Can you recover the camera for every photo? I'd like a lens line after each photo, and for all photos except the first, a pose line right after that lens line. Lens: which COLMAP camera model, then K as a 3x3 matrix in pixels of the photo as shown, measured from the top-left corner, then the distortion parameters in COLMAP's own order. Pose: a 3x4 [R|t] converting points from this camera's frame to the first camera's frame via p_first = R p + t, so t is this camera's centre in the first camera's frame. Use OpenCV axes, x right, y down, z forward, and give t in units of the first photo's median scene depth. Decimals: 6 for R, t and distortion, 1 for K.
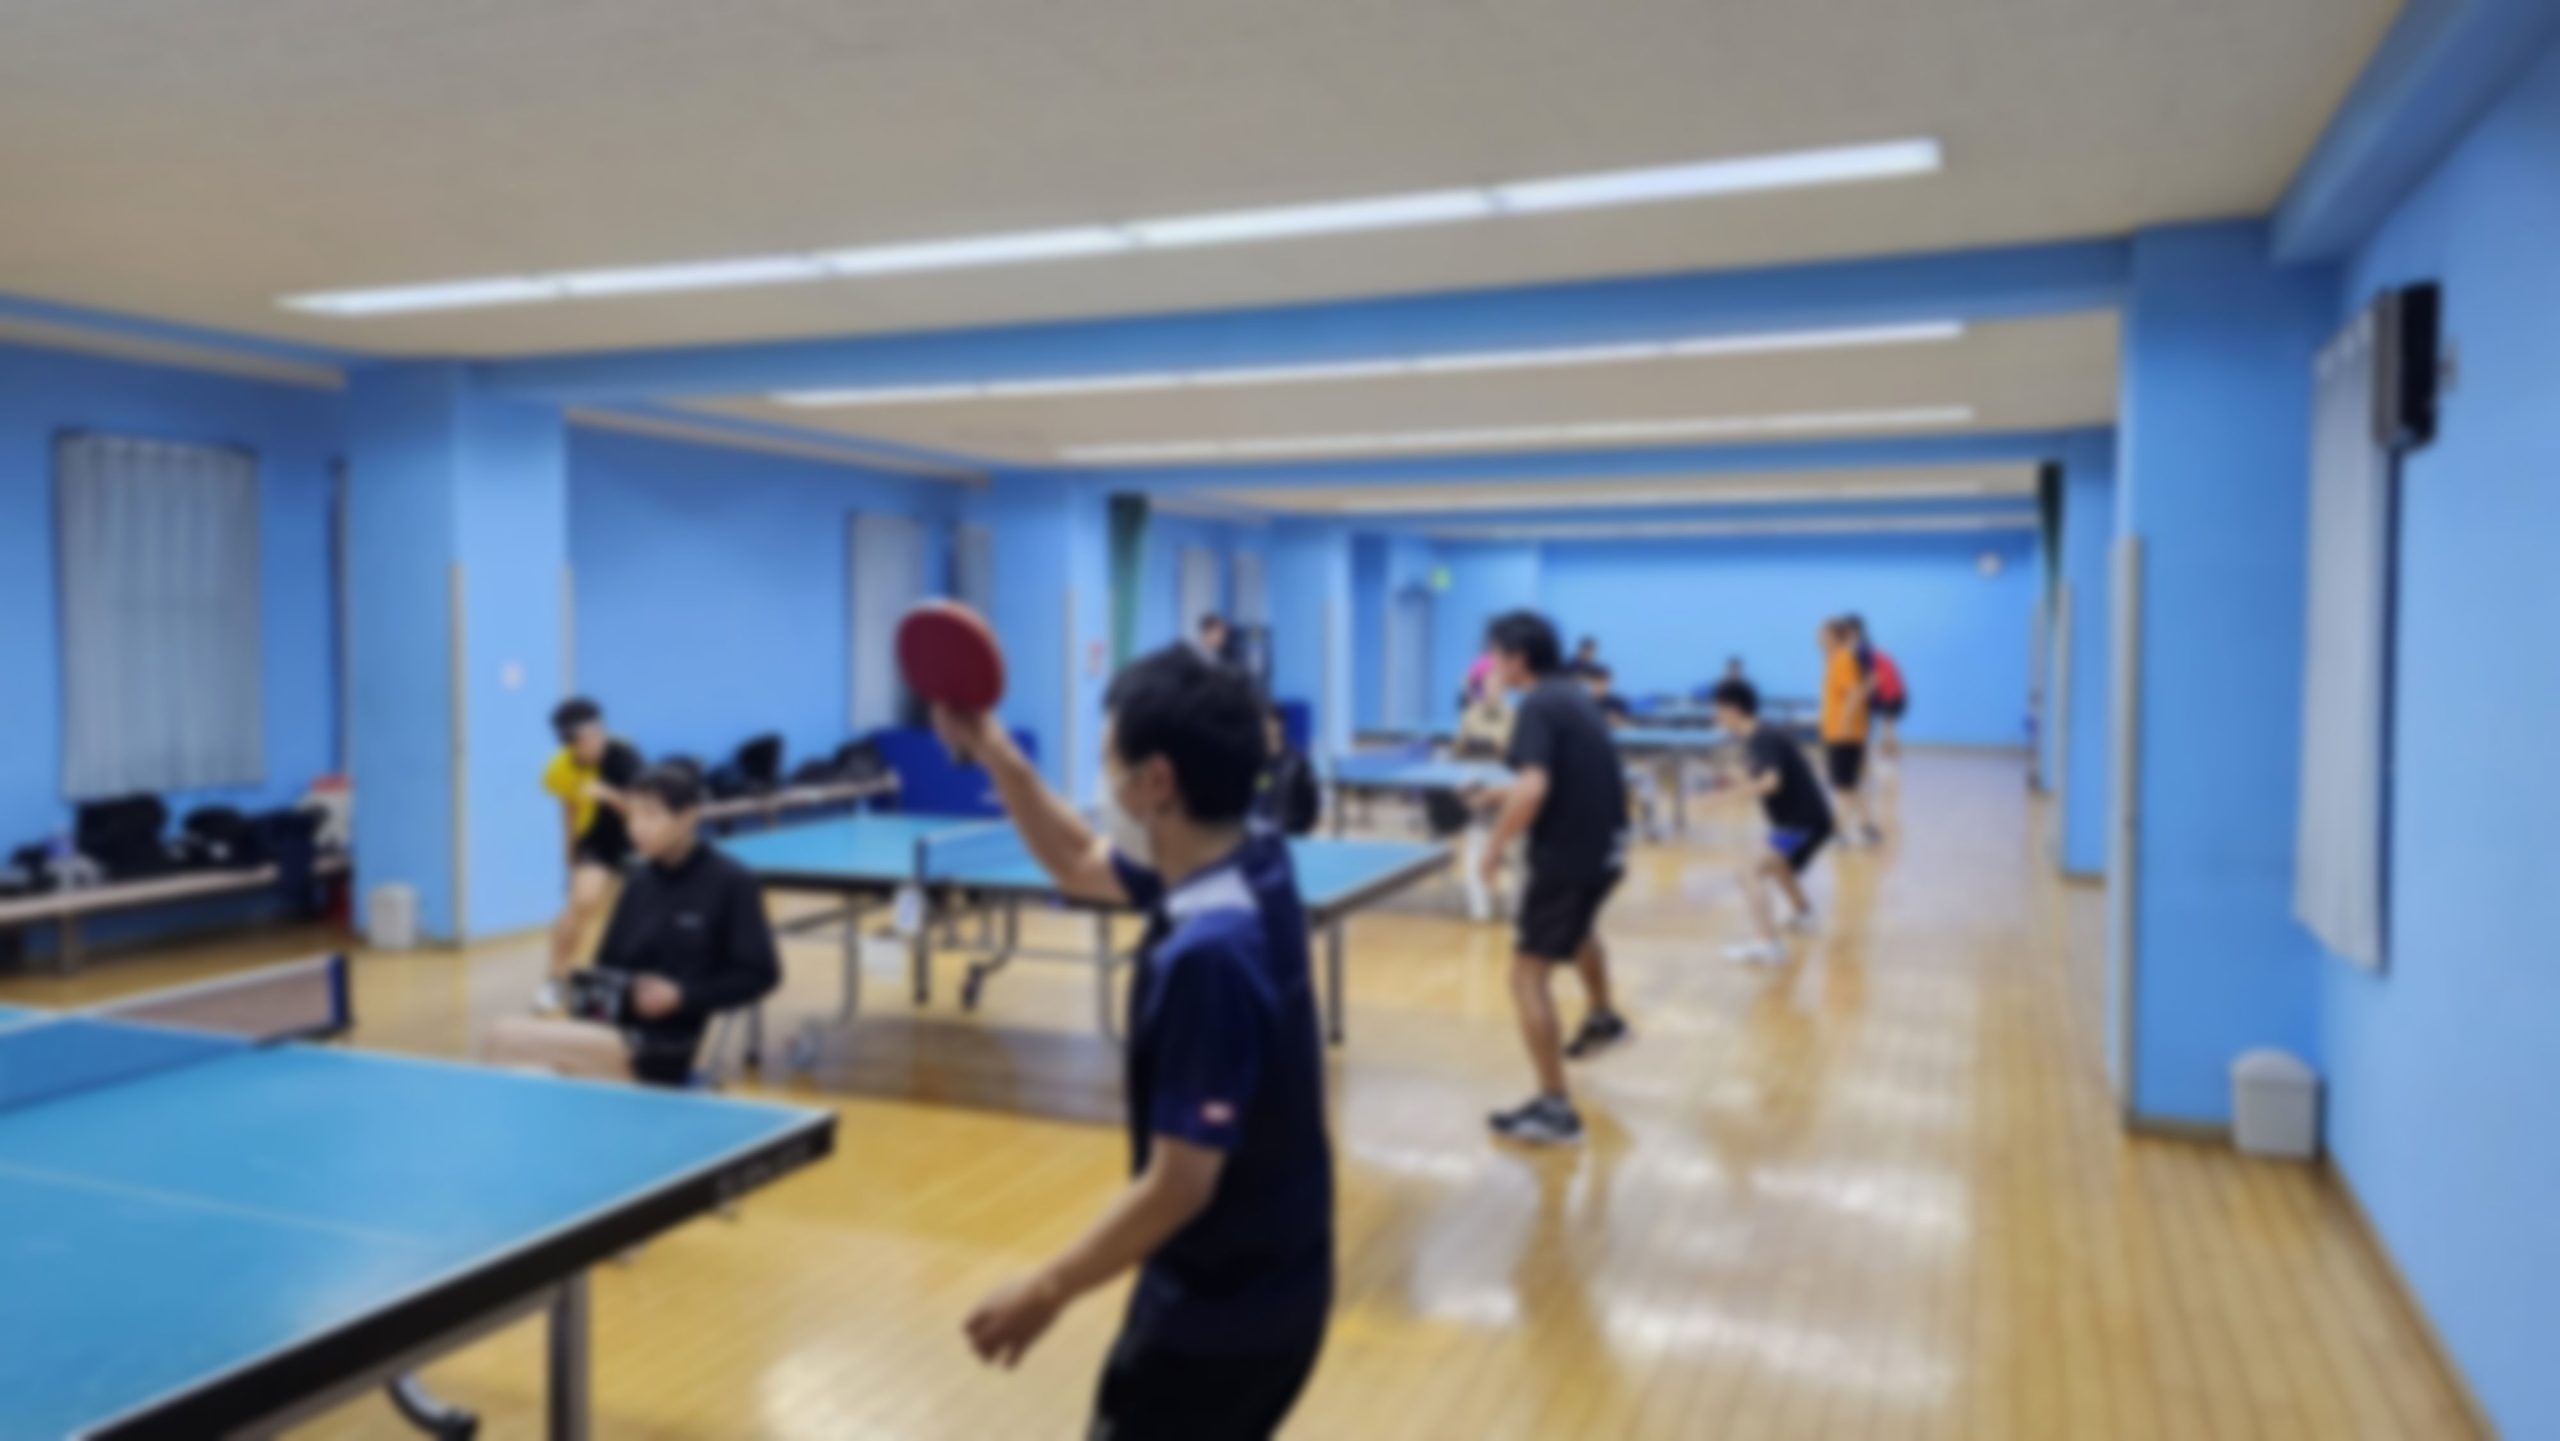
lens RADIAL K [[1721.6, 0, 1245.6], [0, 1721.6, 709.8], [0, 0, 1]] dist [0.076381, -0.029684]
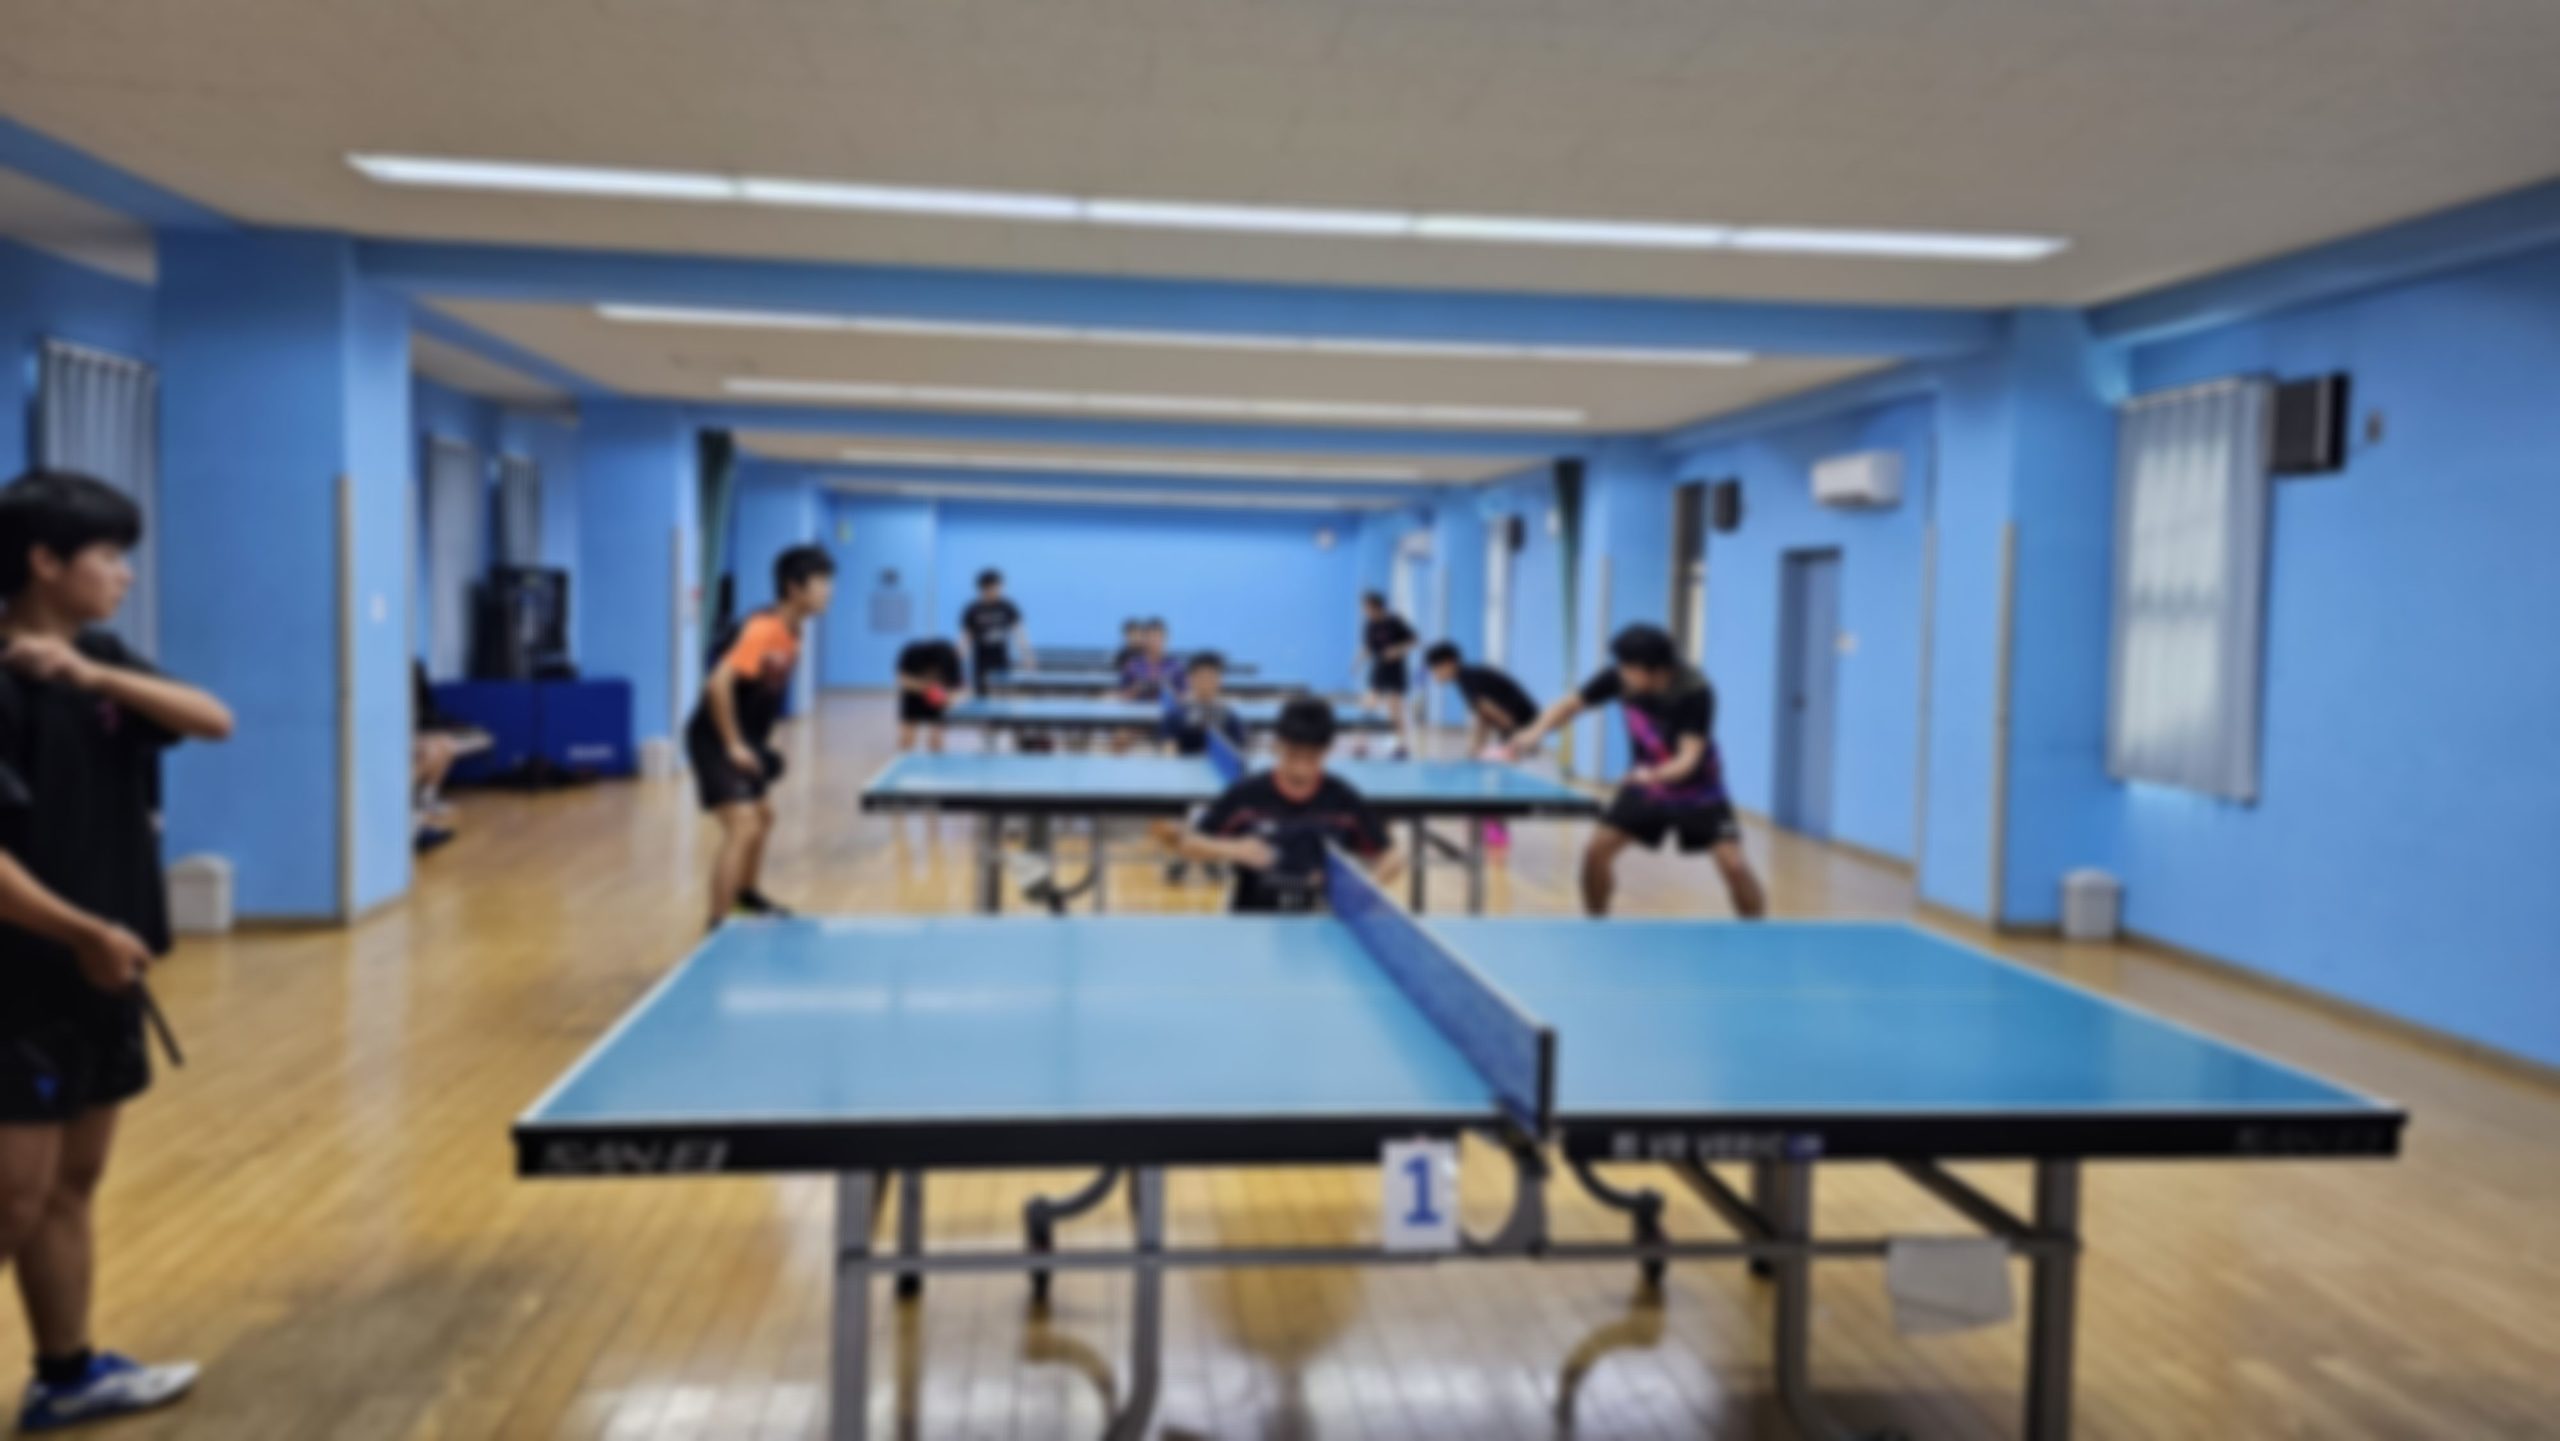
lens RADIAL K [[1721.6, 0, 1268.9], [0, 1721.6, 727.2], [0, 0, 1]] dist [0.076381, -0.029684]
pose [[0.875044, -0.019573, 0.483648, -0.547635], [0.004233, 0.999453, 0.032789, 0.015482], [-0.484026, -0.026644, 0.874648, 0.027580]]
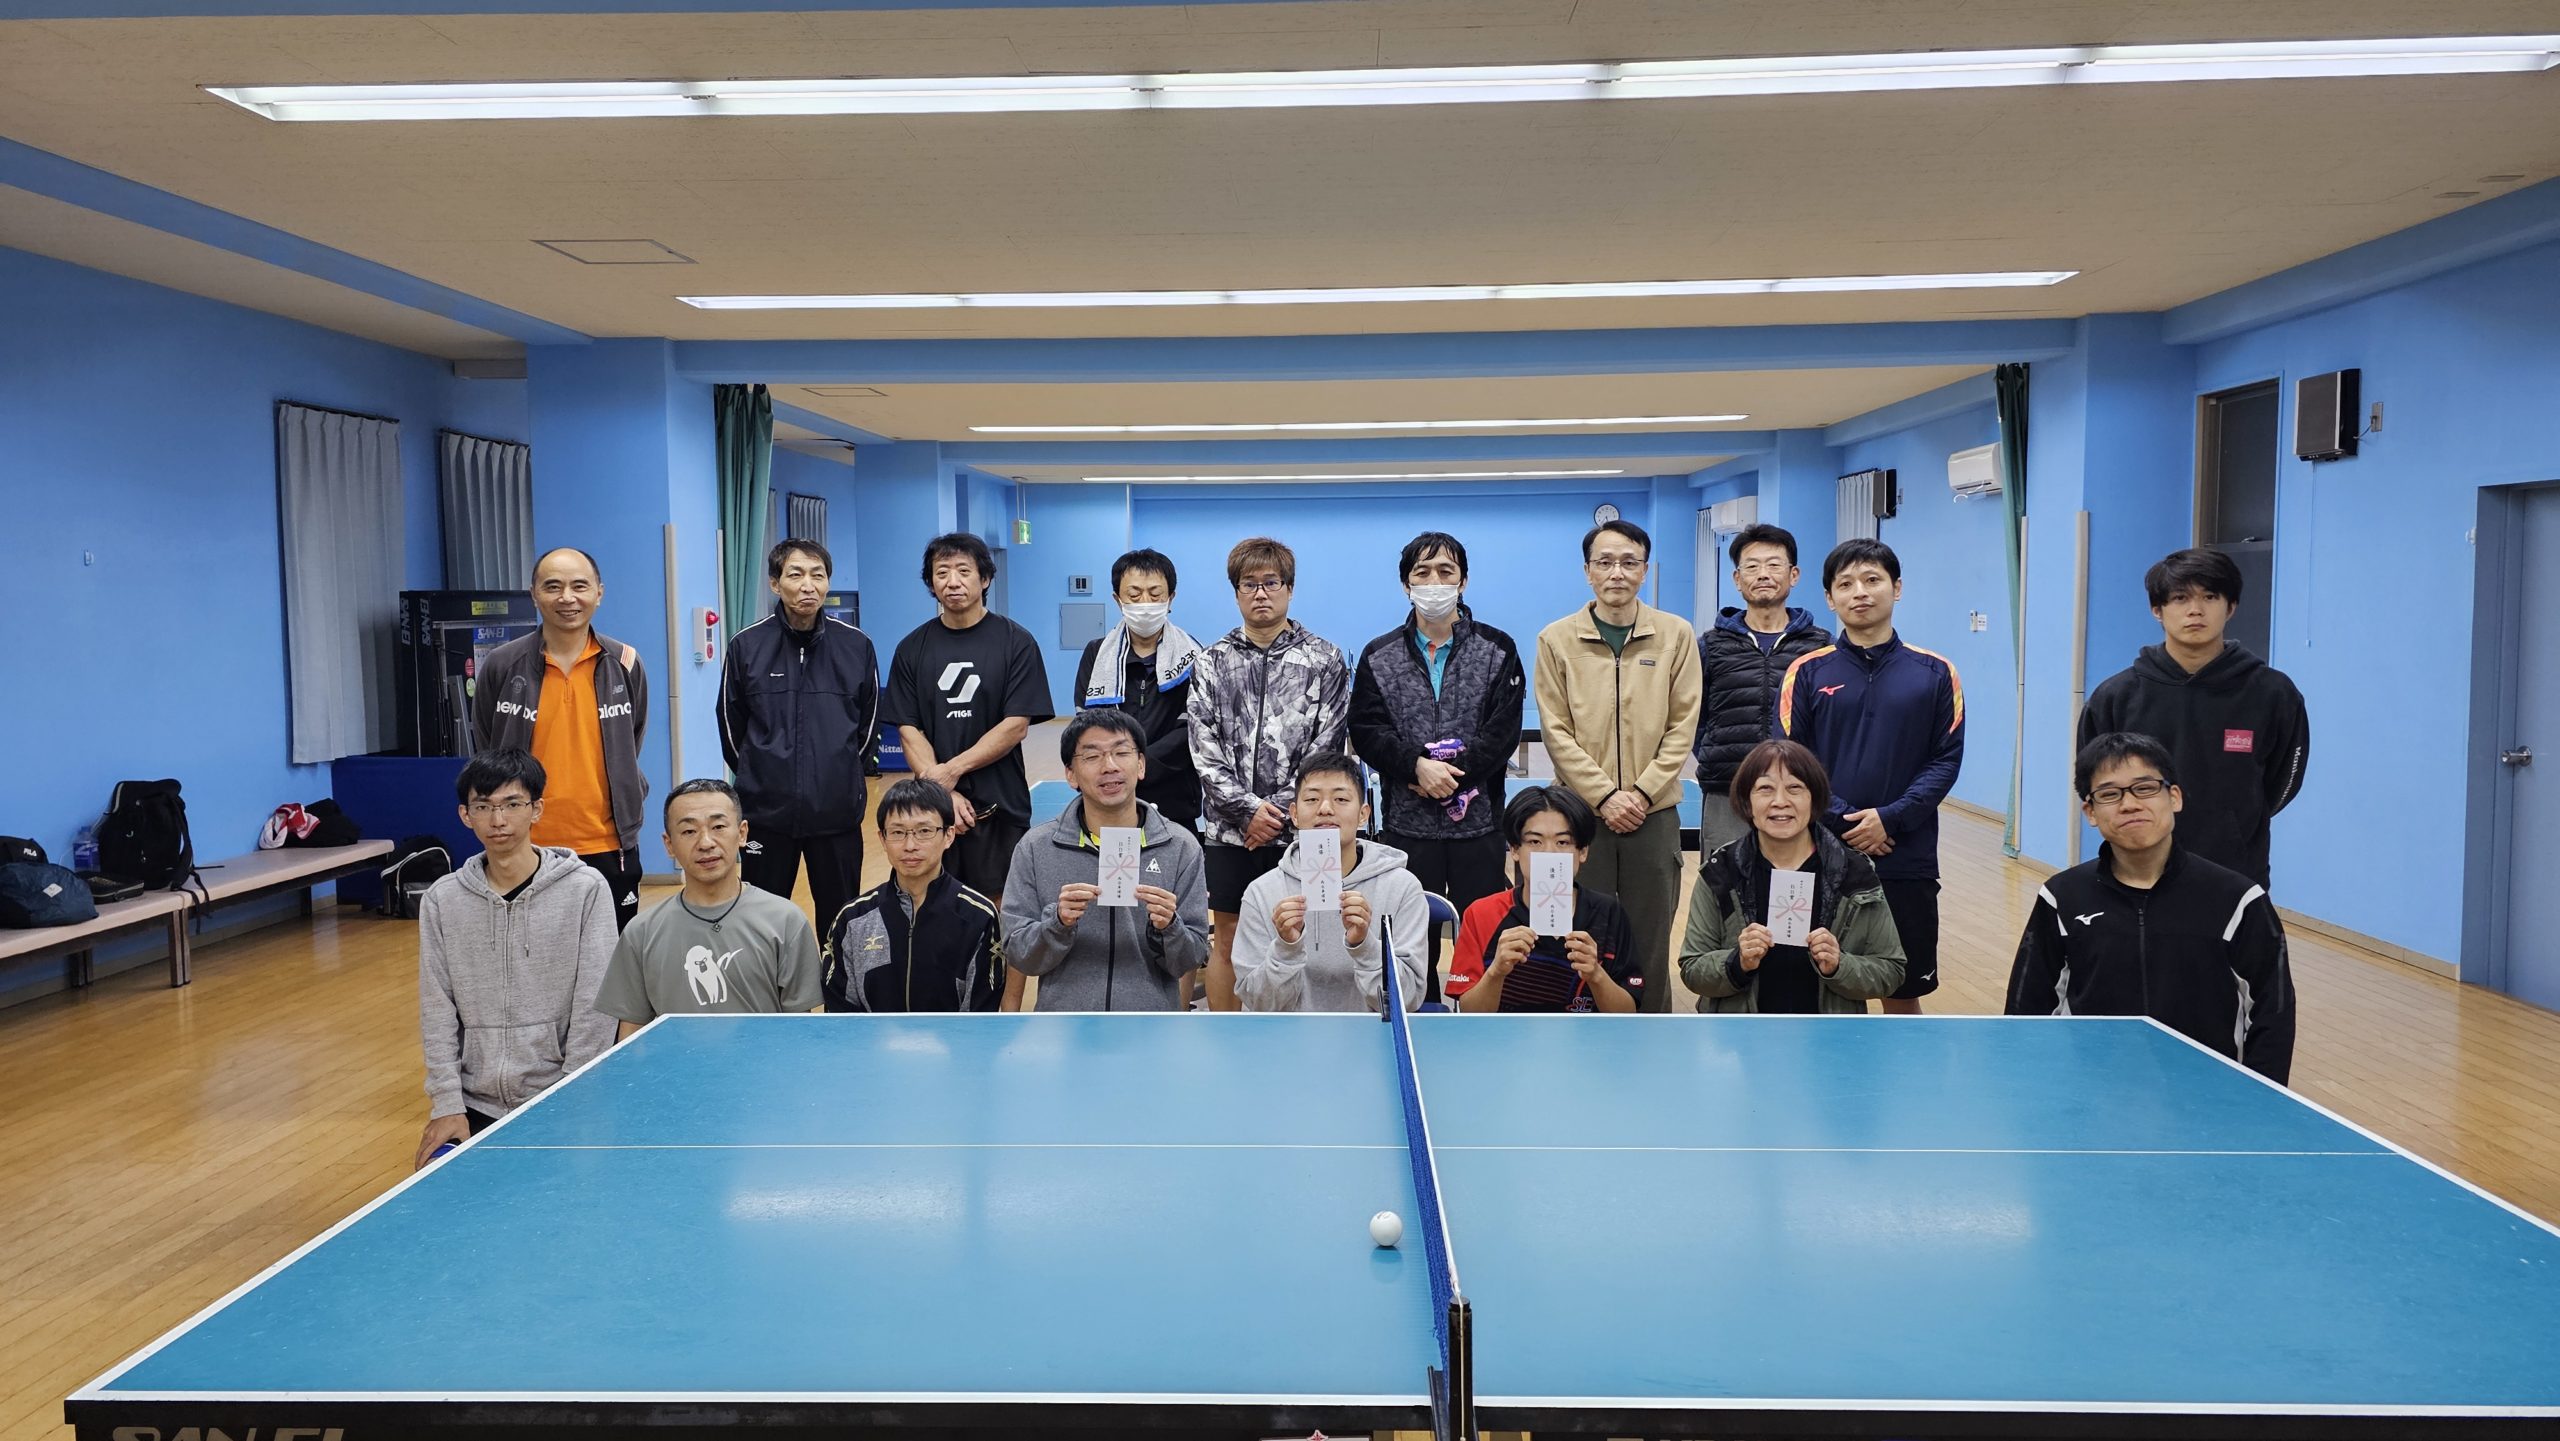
lens RADIAL K [[1721.6, 0, 1287.5], [0, 1721.6, 726.1], [0, 0, 1]] dist [0.076381, -0.029684]
pose [[0.933887, -0.037837, 0.355561, -0.236293], [0.028422, 0.999094, 0.031668, -0.017442], [-0.356437, -0.019469, 0.934117, 0.594589]]
